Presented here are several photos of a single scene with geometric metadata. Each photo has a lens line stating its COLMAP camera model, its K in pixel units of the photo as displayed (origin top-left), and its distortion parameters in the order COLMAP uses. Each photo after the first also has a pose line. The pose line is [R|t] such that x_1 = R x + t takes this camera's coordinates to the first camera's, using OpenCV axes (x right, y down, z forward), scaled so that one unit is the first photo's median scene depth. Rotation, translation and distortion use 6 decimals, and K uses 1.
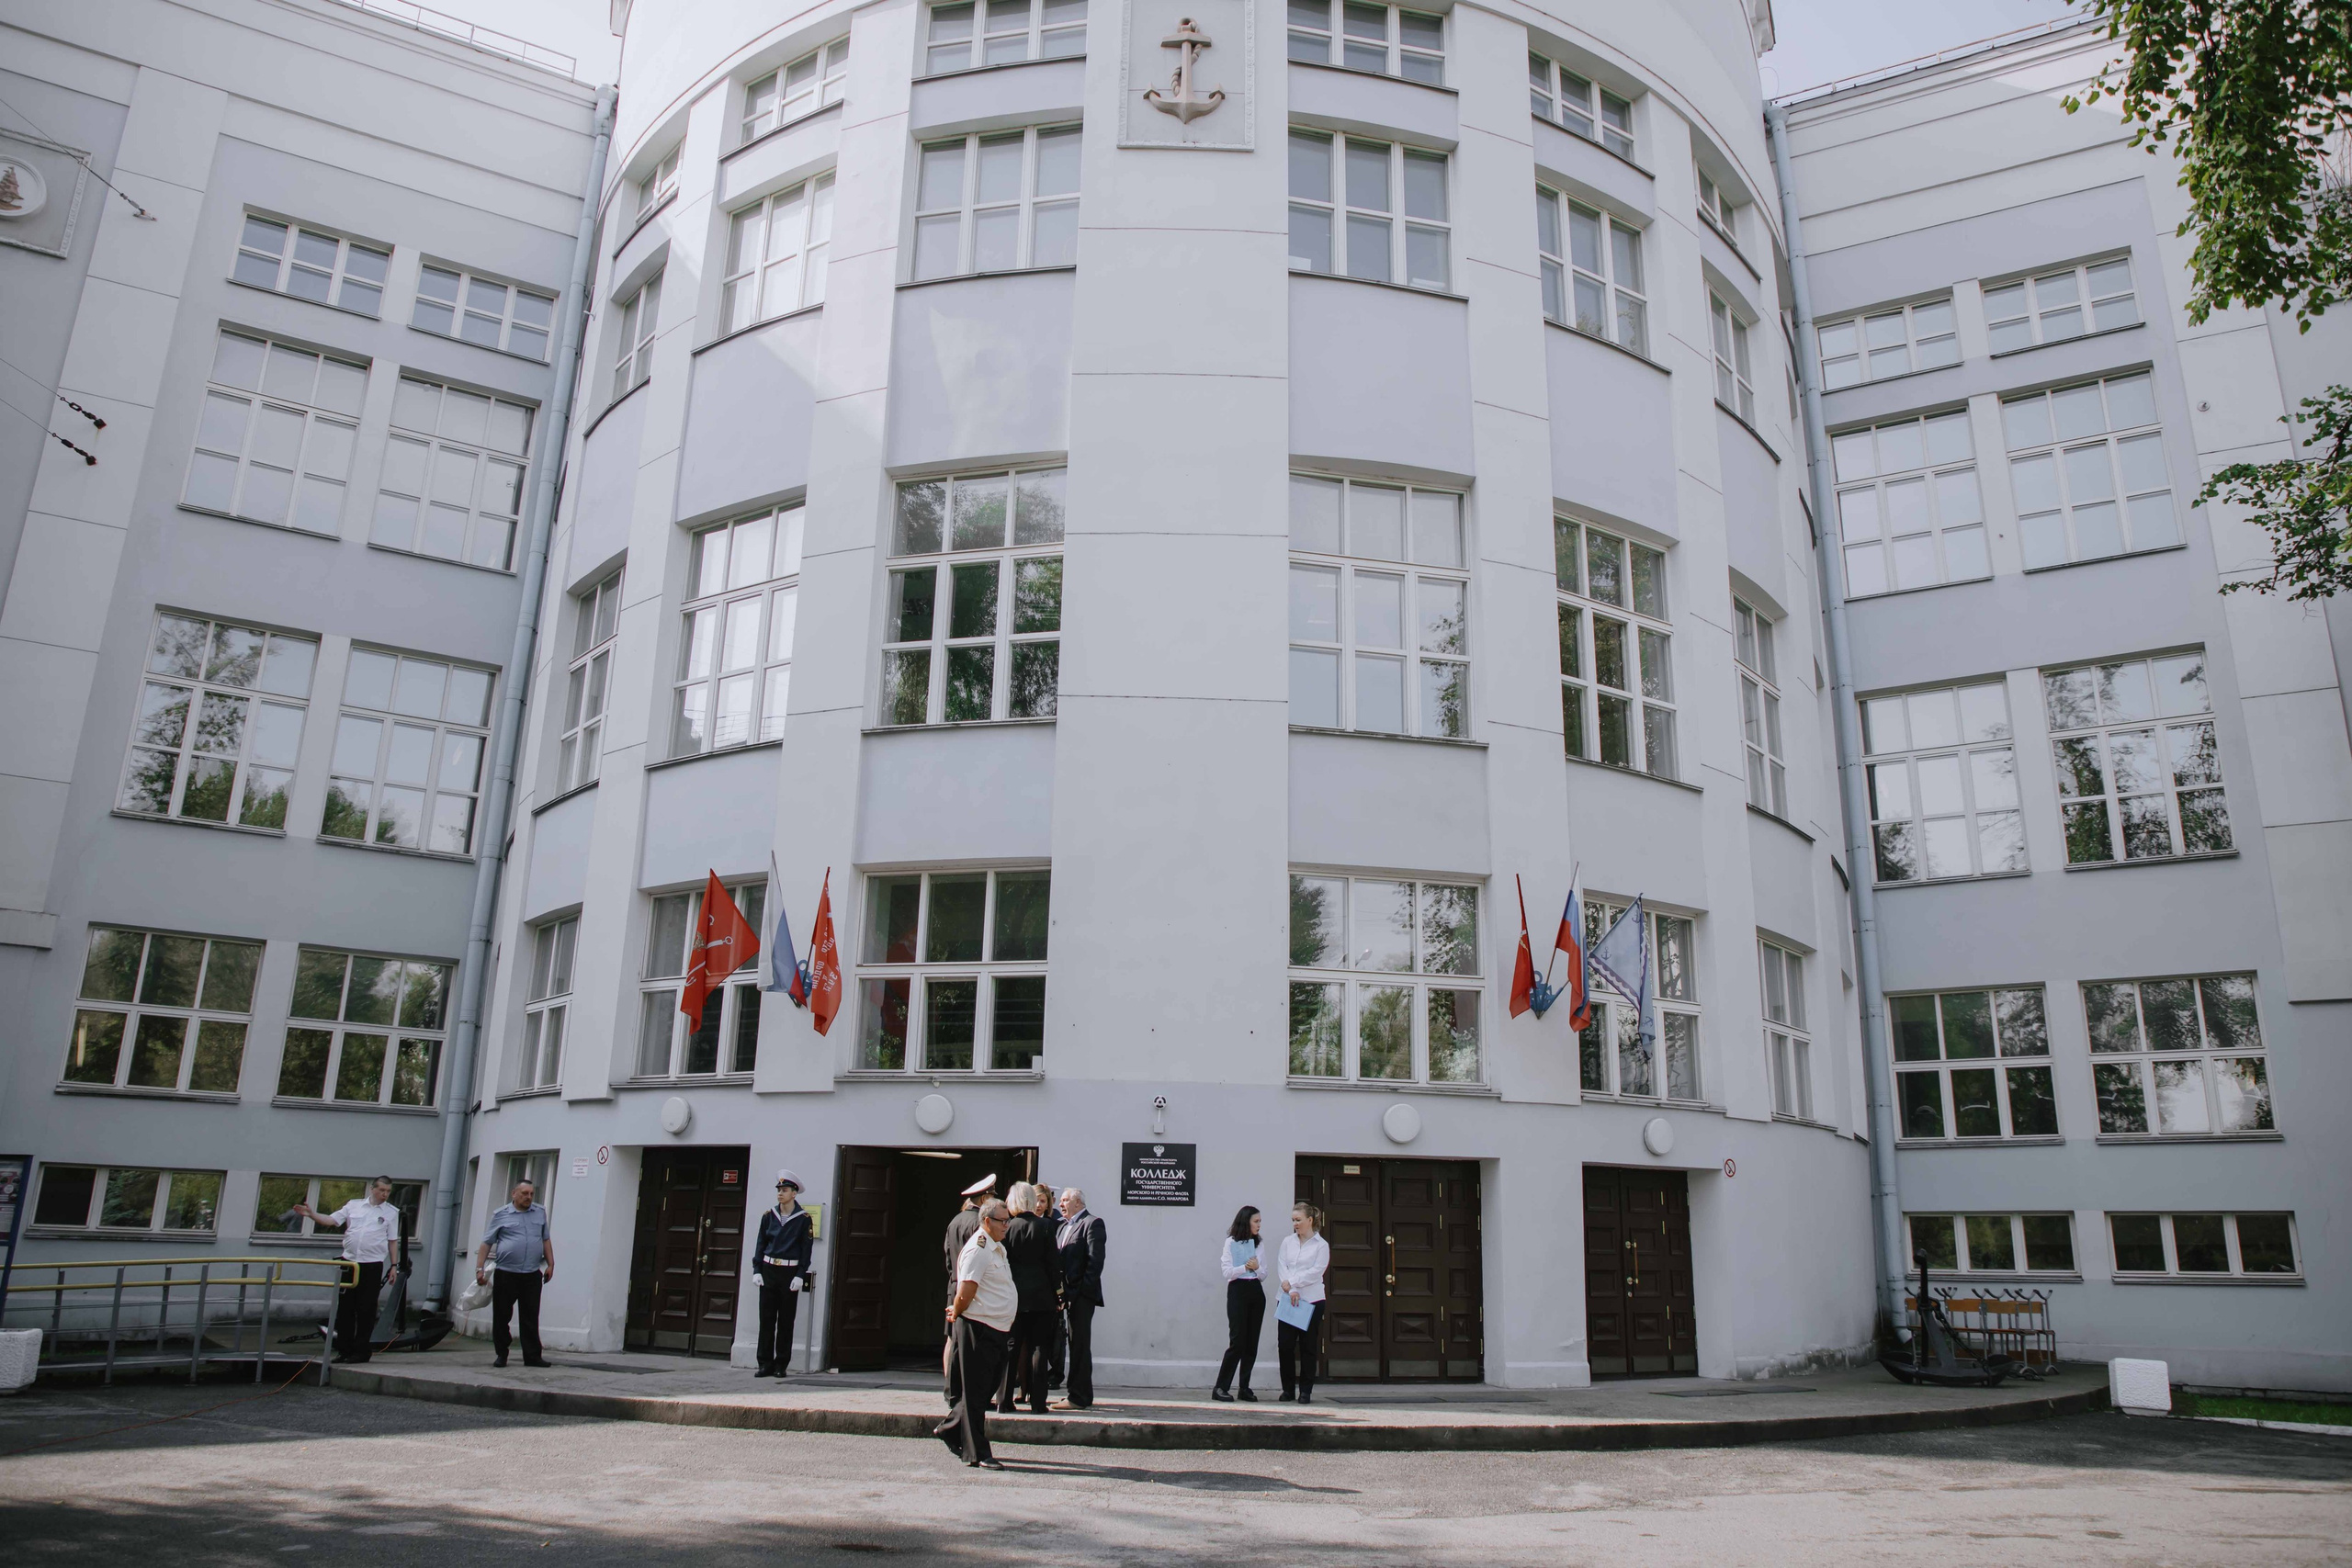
lens RADIAL K [[1627.0, 0, 1176.0], [0, 1627.0, 784.0], [0, 0, 1]] dist [-0.091712, 0.059169]
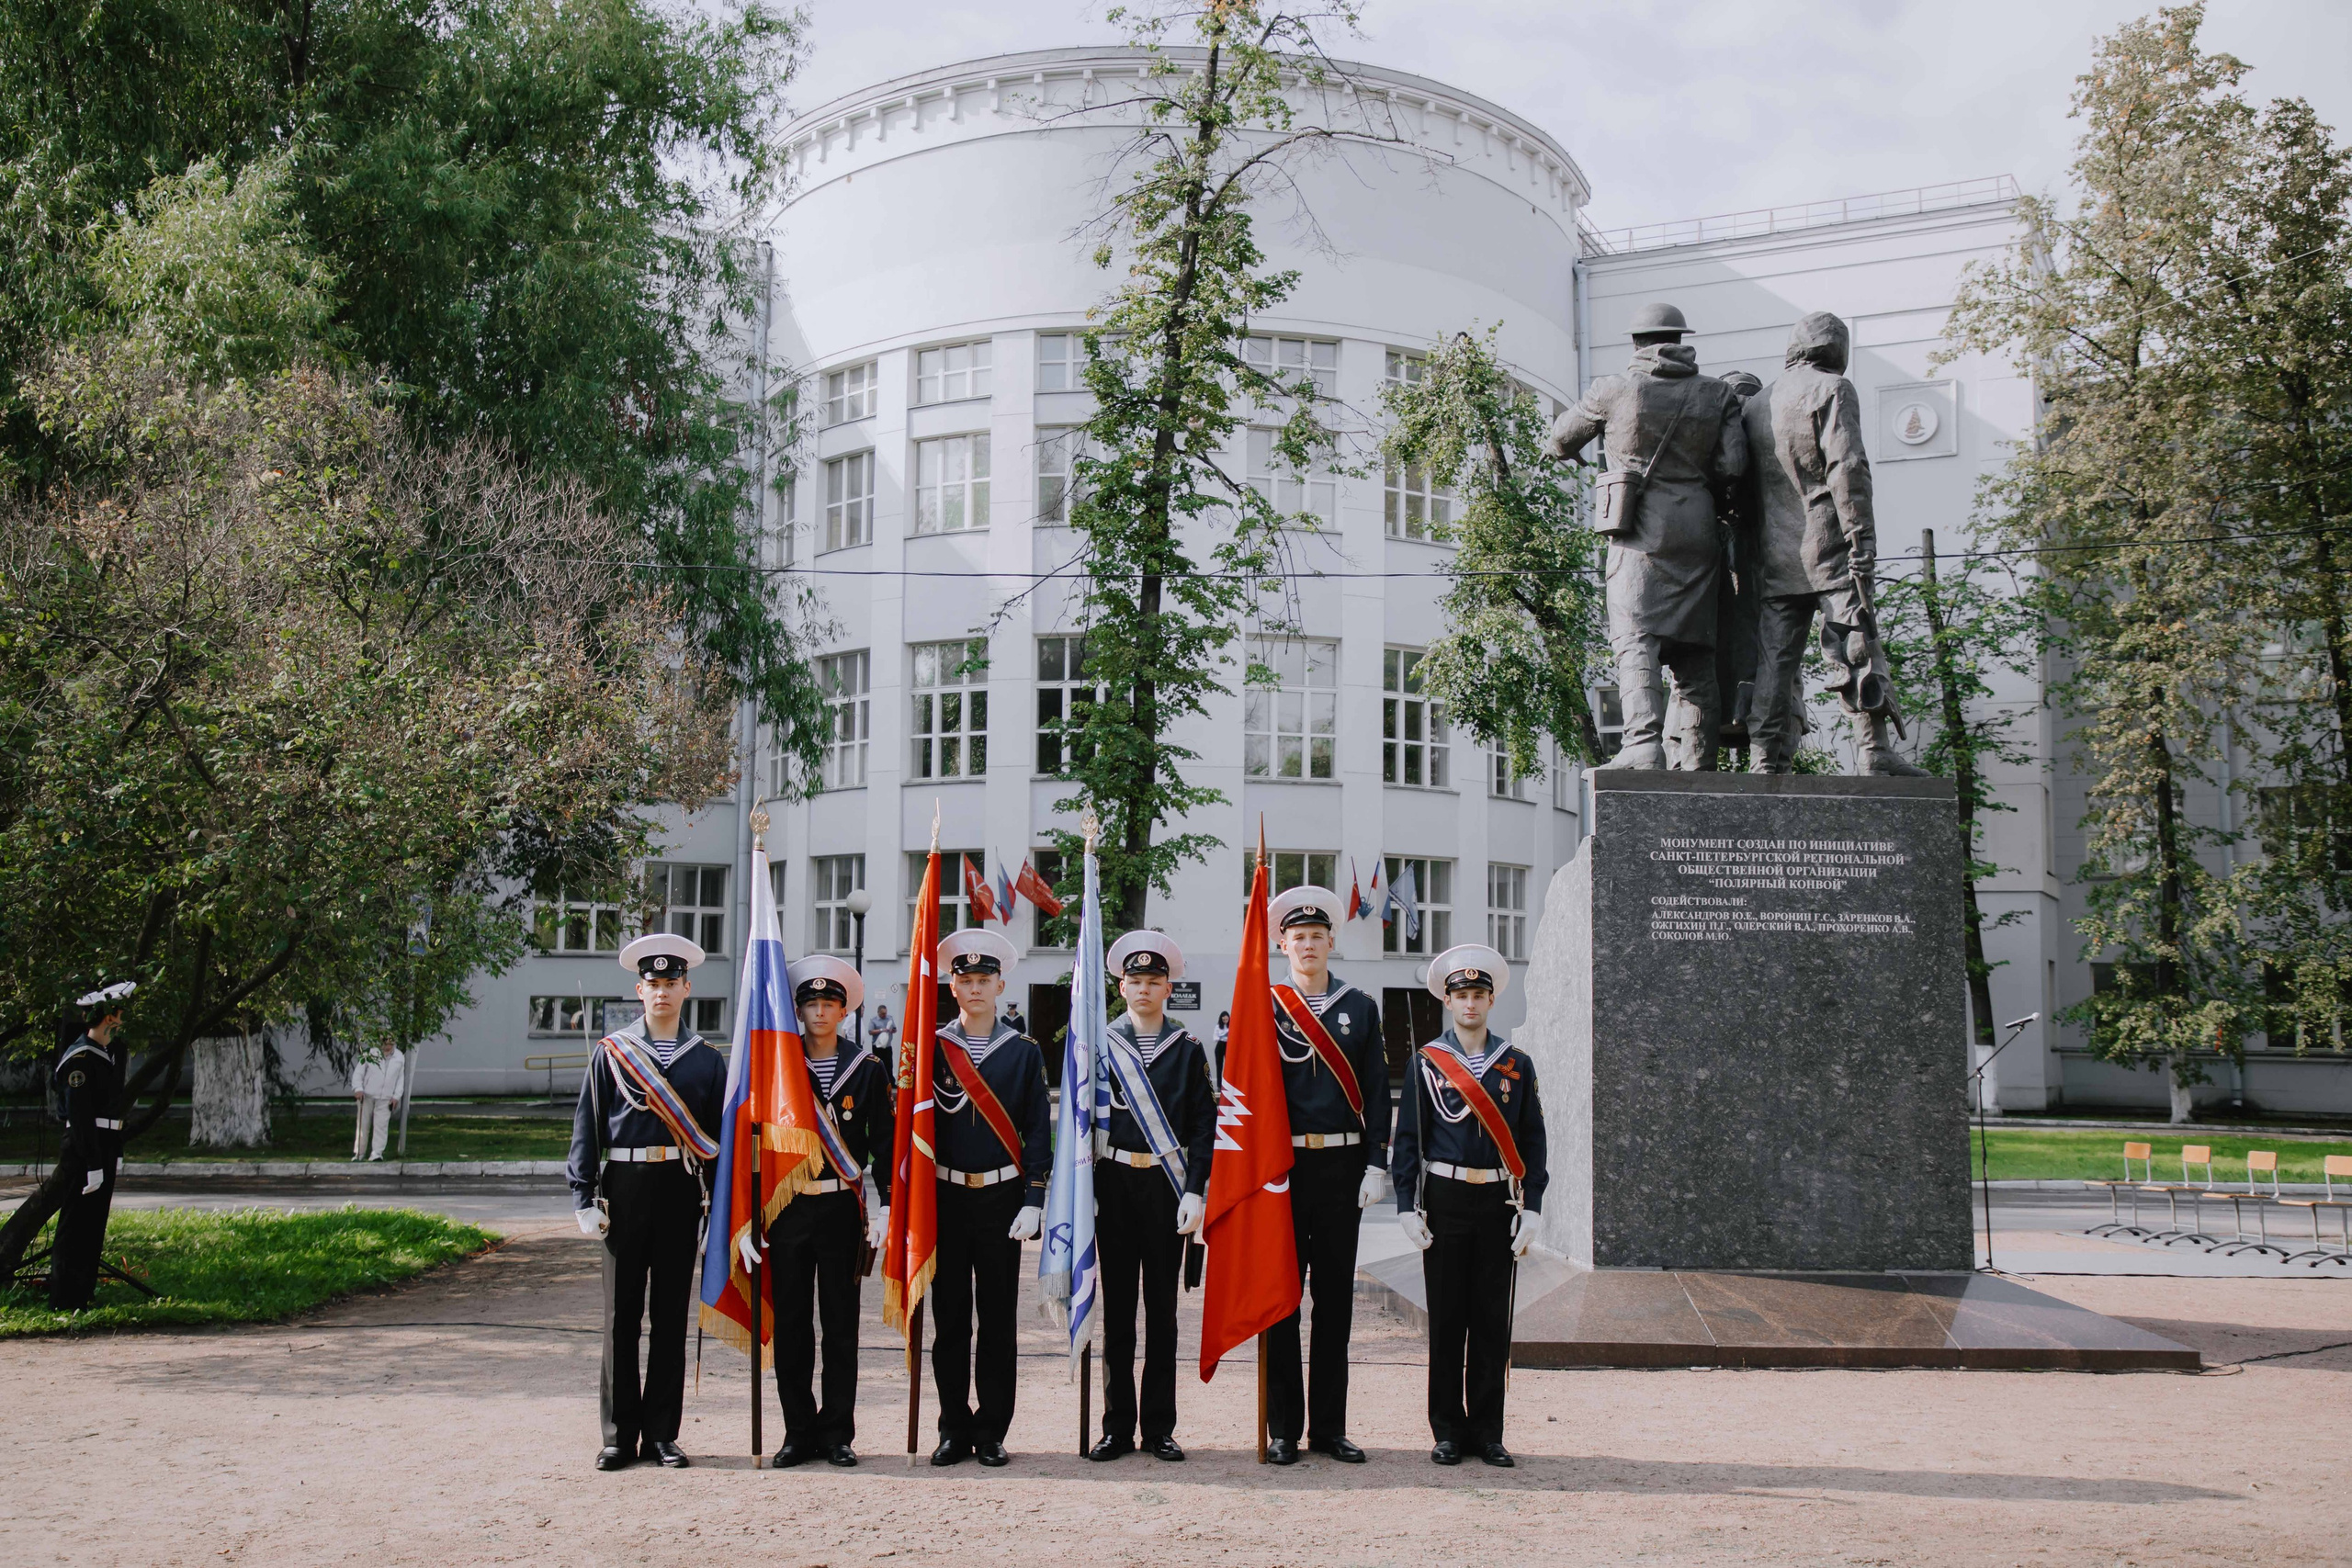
lens RADIAL K [[2659.3, 0, 1176.0], [0, 2659.3, 784.0], [0, 0, 1]] dist [0.125250, -0.001245]
pose [[0.998634, -0.007212, 0.051748, -0.199463], [-0.002958, 0.981036, 0.193802, -0.718069], [-0.052164, -0.193690, 0.979675, -2.405505]]
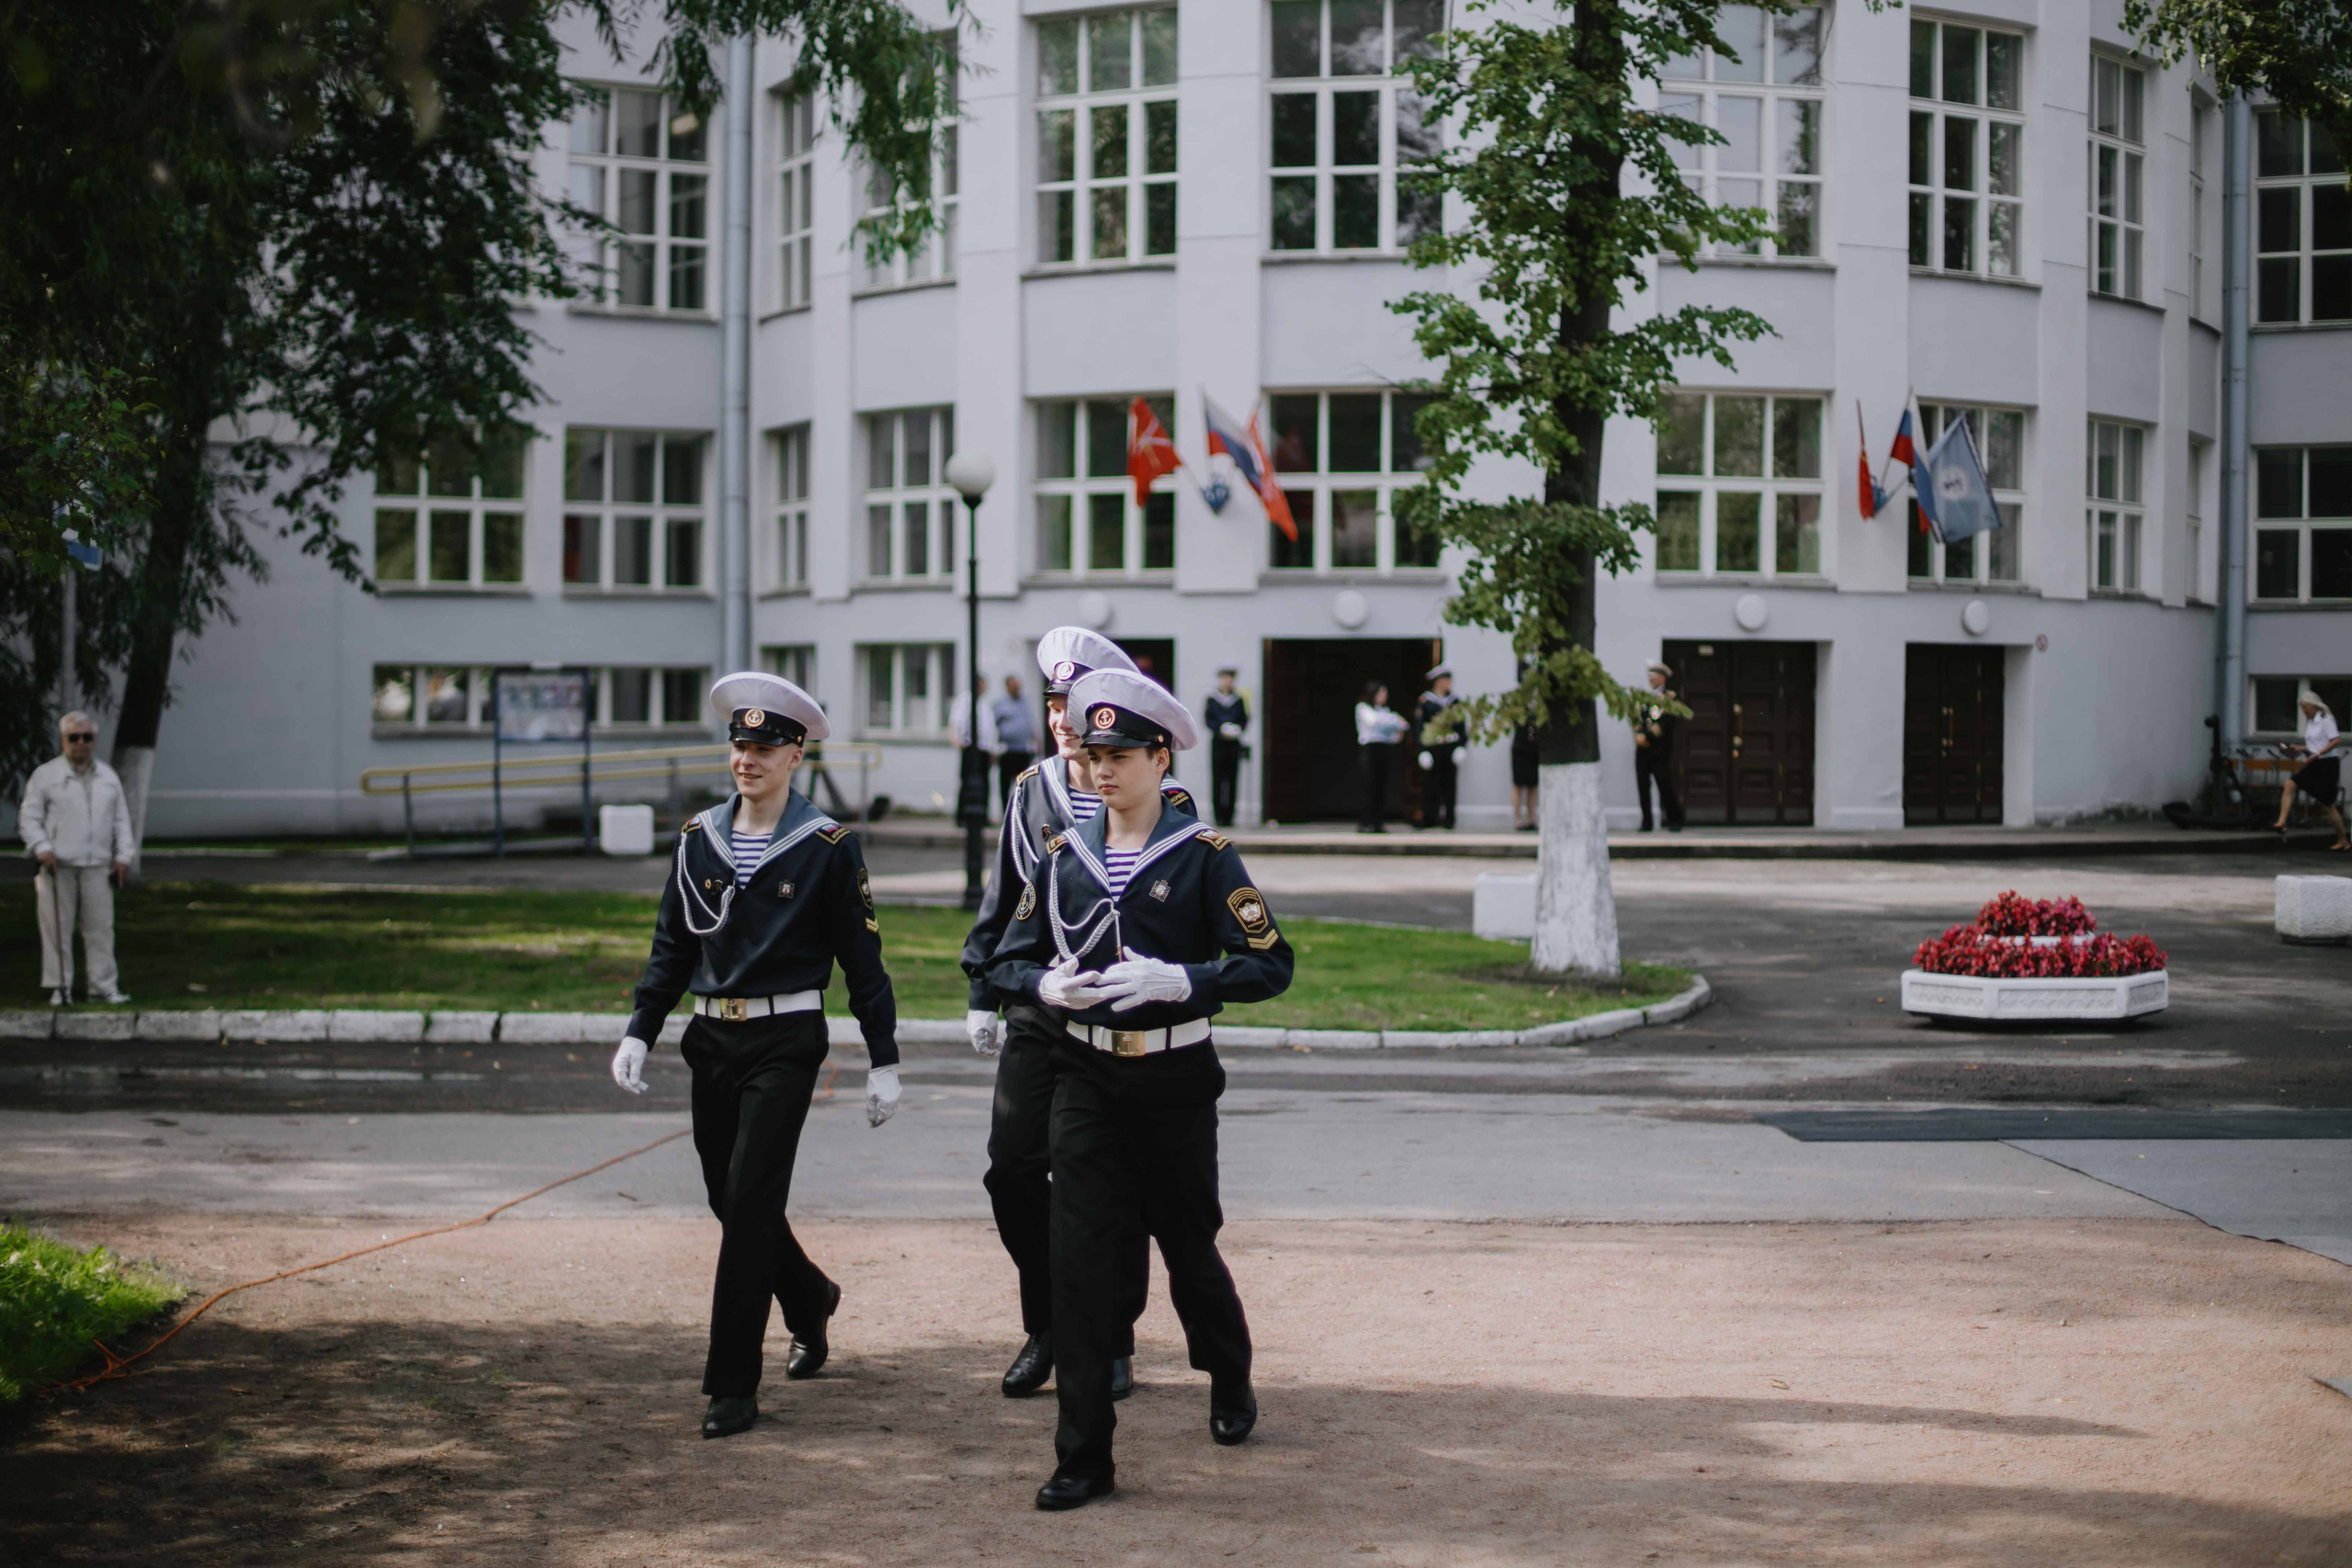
lens RADIAL K [[3708.7, 0, 1176.0], [0, 3708.7, 784.0], [0, 0, 1]] dist [-0.117895, 0.130269]
pose [[0.999776, -0.016057, 0.013785, -0.314042], [0.011190, 0.953978, 0.299667, -0.476008], [-0.017963, -0.299445, 0.953944, -1.574001]]
